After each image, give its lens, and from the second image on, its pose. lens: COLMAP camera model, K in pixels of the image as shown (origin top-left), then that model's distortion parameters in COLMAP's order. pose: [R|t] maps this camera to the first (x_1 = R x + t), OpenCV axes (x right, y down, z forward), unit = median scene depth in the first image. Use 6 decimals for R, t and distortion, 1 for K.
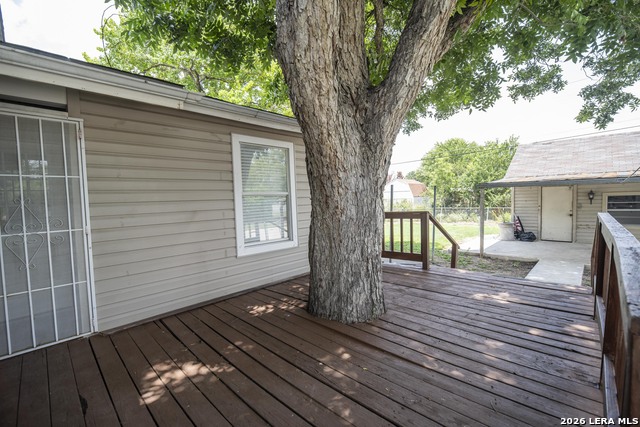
lens RADIAL K [[278.4, 0, 324.4], [0, 278.4, 213.7], [0, 0, 1]] dist [-0.008465, -0.000818]
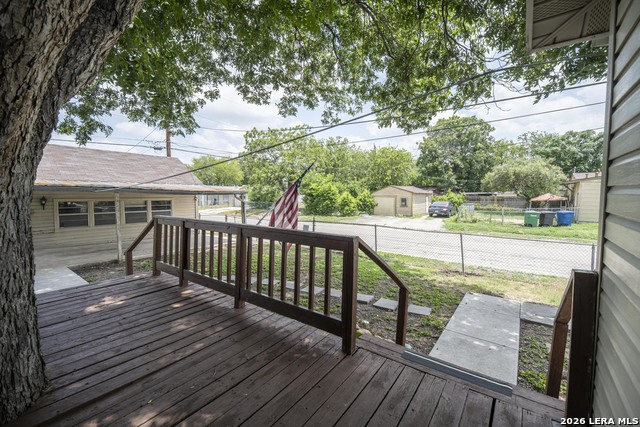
lens RADIAL K [[278.4, 0, 316.0], [0, 278.4, 212.7], [0, 0, 1]] dist [-0.008465, -0.000818]
pose [[-0.122374, -0.028691, 0.992069, -0.514675], [0.051134, 0.998072, 0.035172, -0.028358], [-0.991166, 0.055033, -0.120671, 0.370013]]
